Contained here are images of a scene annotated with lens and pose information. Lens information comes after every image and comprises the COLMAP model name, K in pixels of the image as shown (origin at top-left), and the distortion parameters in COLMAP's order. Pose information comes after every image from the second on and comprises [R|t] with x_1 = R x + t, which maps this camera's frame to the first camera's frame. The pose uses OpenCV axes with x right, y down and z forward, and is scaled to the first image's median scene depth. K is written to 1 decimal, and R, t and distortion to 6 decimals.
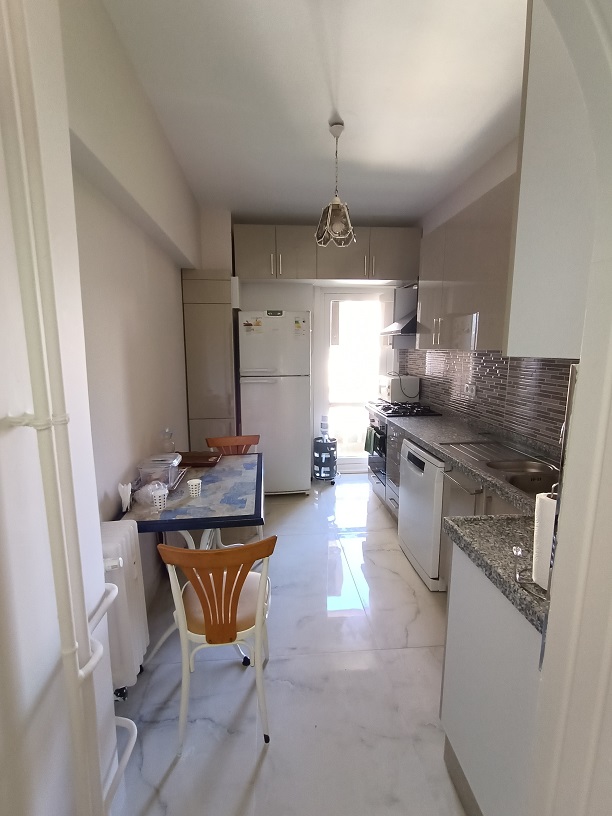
lens RADIAL K [[374.7, 0, 302.8], [0, 374.7, 404.7], [0, 0, 1]] dist [0.003149, -0.000392]
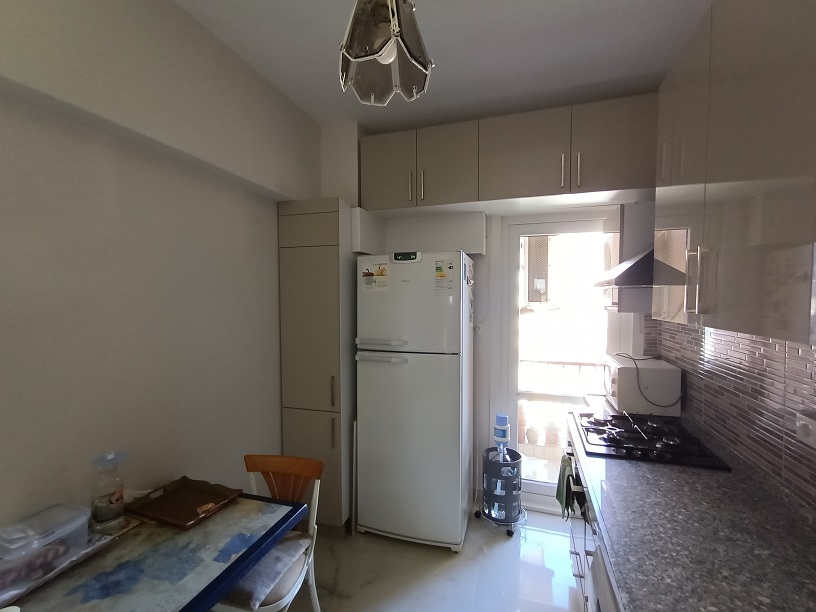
lens RADIAL K [[374.7, 0, 404.0], [0, 374.7, 314.6], [0, 0, 1]] dist [0.003149, -0.000392]
pose [[0.916842, 0.020067, -0.398745, 0.183656], [-0.063948, 0.993223, -0.097052, -0.078843], [0.394095, 0.114480, 0.911912, 0.410895]]
